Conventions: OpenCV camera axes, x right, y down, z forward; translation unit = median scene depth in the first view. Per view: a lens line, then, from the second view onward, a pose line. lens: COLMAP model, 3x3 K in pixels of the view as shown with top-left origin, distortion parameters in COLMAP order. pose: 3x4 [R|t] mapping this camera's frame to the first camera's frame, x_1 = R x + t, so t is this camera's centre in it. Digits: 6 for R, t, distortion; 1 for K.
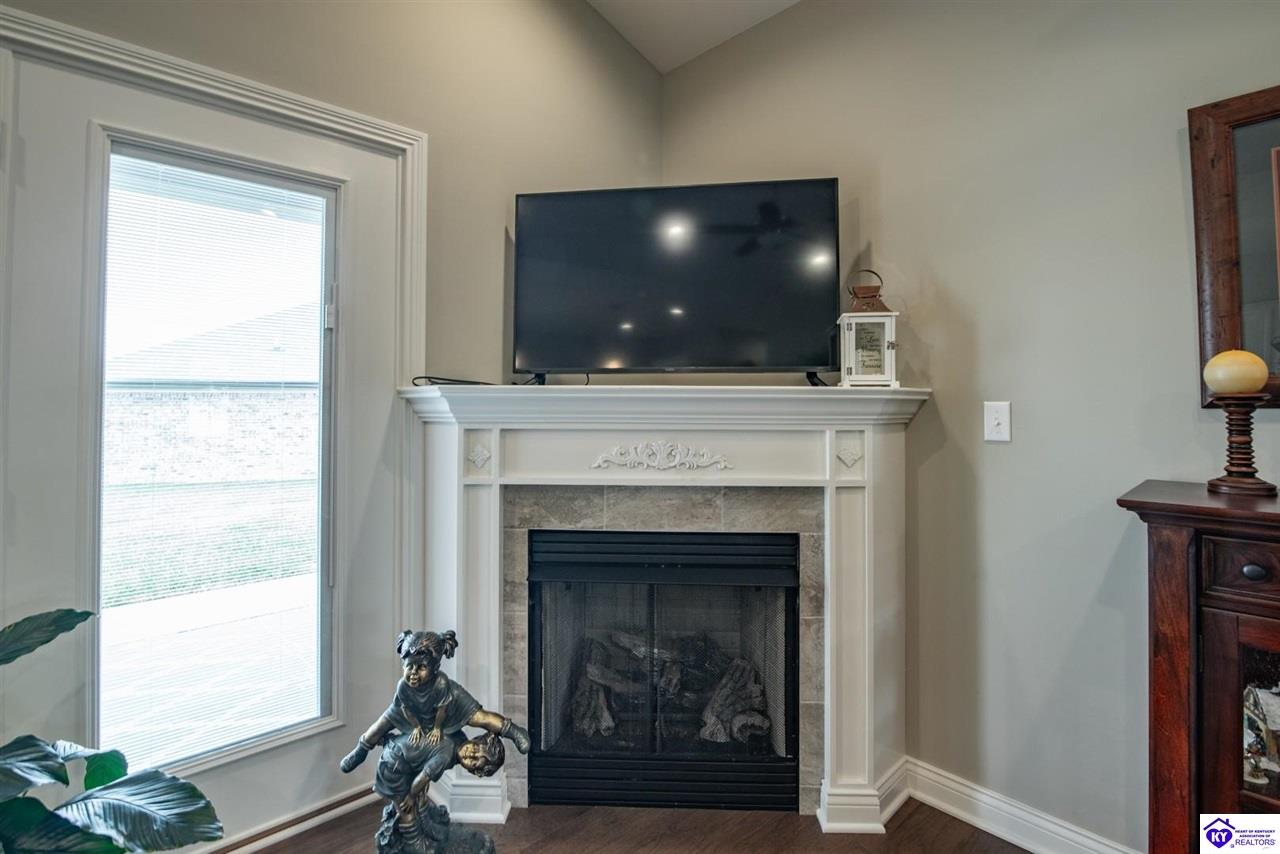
lens RADIAL K [[613.3, 0, 662.6], [0, 613.3, 397.3], [0, 0, 1]] dist [-0.001478, -0.000080]
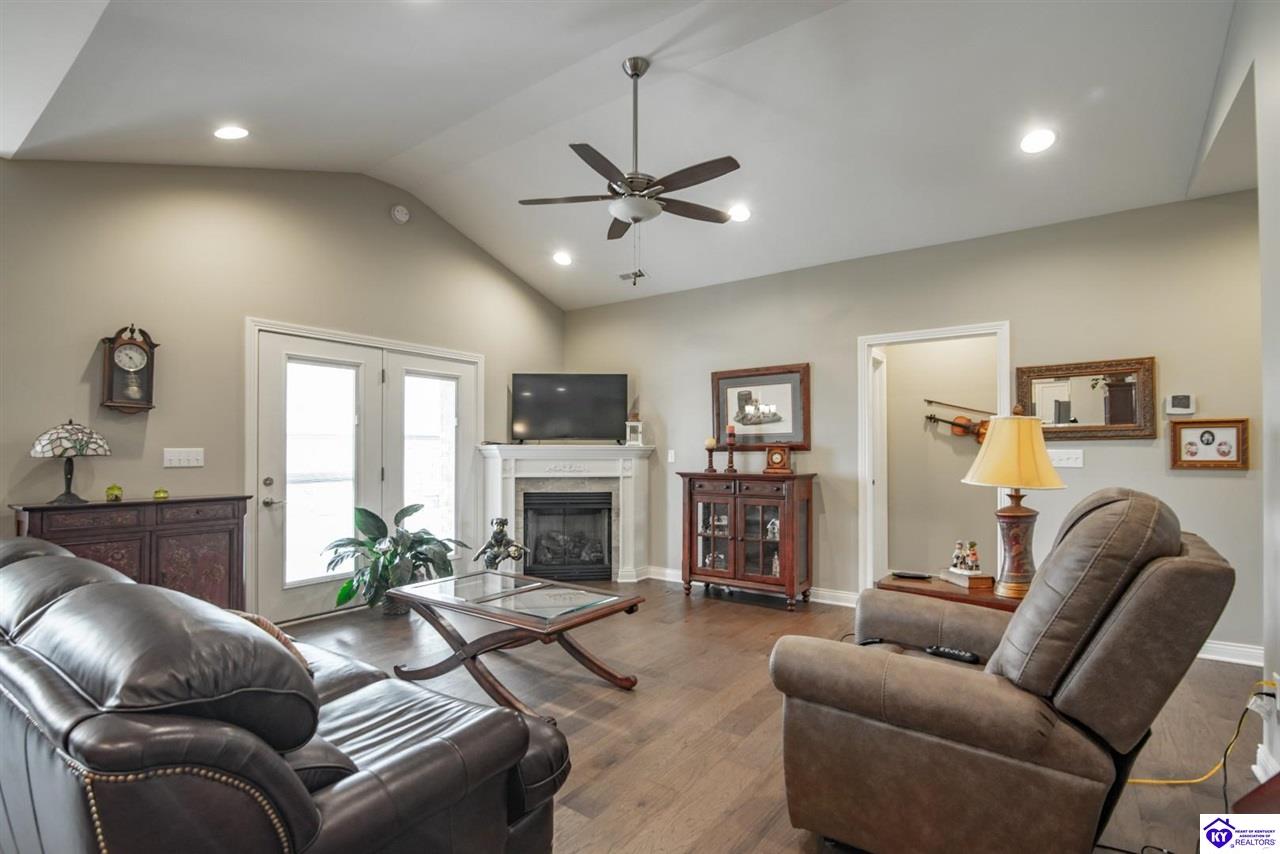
lens RADIAL K [[589.7, 0, 642.2], [0, 589.7, 431.6], [0, 0, 1]] dist [-0.020474, -0.000055]
pose [[0.984578, 0.005002, 0.174877, -0.153953], [-0.000474, 0.999664, -0.025925, -0.009820], [-0.174948, 0.025443, 0.984249, -1.995654]]
